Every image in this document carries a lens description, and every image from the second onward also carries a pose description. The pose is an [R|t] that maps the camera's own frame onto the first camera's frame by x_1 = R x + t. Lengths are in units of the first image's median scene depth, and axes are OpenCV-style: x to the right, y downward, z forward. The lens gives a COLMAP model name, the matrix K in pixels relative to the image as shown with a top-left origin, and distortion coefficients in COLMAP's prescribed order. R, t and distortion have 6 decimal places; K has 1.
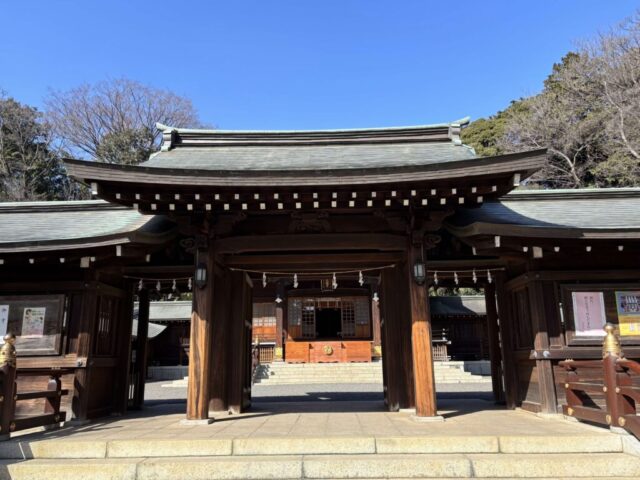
lens RADIAL K [[483.6, 0, 320.0], [0, 483.6, 240.0], [0, 0, 1]] dist [0.032962, -0.002251]
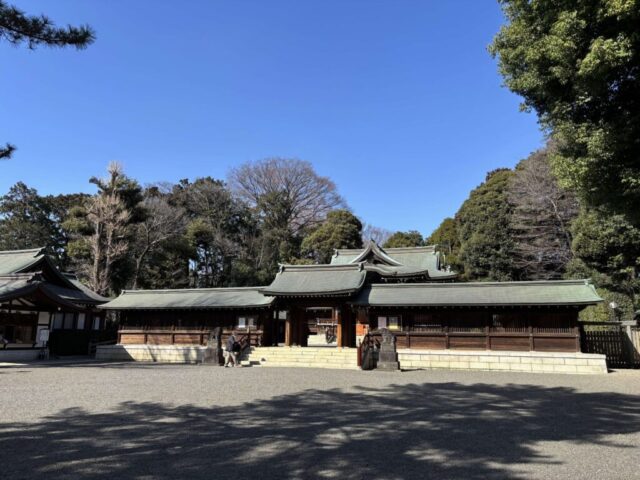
lens RADIAL K [[480.3, 0, 332.7], [0, 480.3, 237.1], [0, 0, 1]] dist [0.047970, -0.004374]
pose [[0.963110, -0.028273, -0.267620, 1.162420], [0.040240, 0.998415, 0.039338, -0.668516], [0.266084, -0.048655, 0.962721, -2.638350]]
